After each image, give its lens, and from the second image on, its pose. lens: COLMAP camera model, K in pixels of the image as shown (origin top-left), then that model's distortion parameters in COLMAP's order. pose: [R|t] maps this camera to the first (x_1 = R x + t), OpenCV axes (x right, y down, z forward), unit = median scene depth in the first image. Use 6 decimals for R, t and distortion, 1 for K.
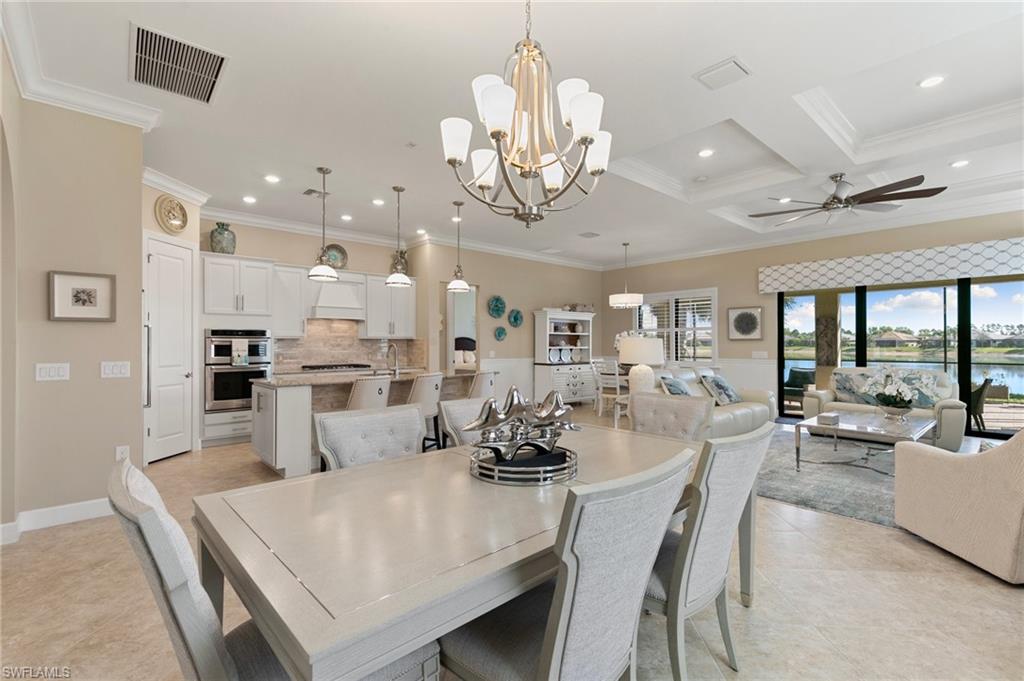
lens RADIAL K [[458.6, 0, 511.9], [0, 458.6, 342.4], [0, 0, 1]] dist [0.009465, -0.002400]
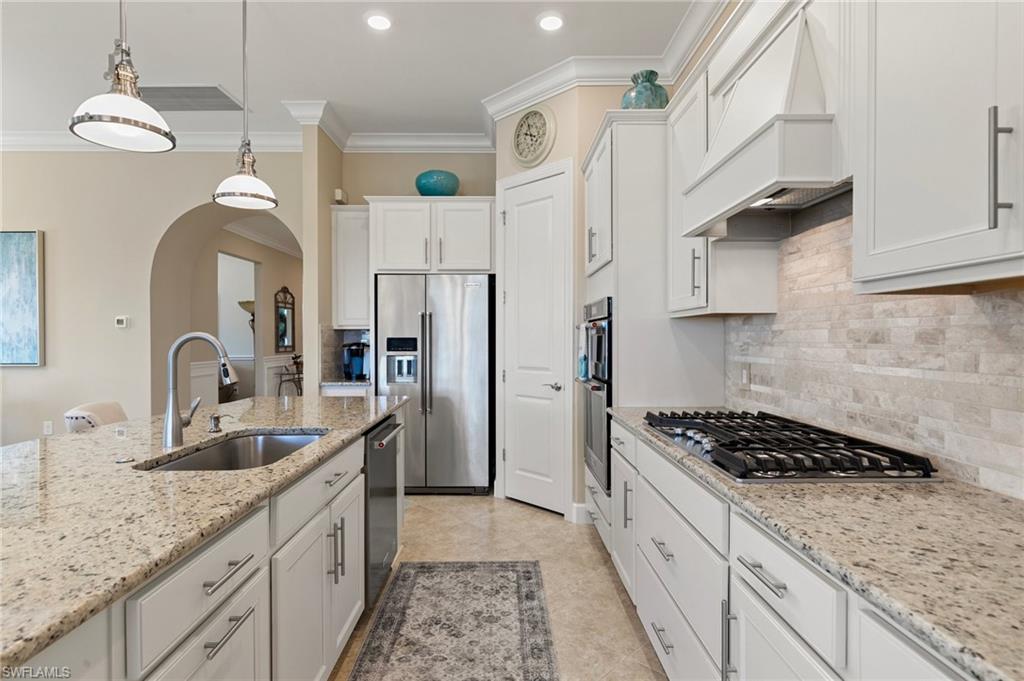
lens RADIAL K [[525.5, 0, 506.0], [0, 525.5, 341.7], [0, 0, 1]] dist [0.005357, 0.000327]
pose [[-0.665300, 0.011829, -0.746483, -0.106309], [0.007179, 0.999930, 0.009447, 0.004258], [0.746542, 0.000926, -0.665338, 0.986109]]
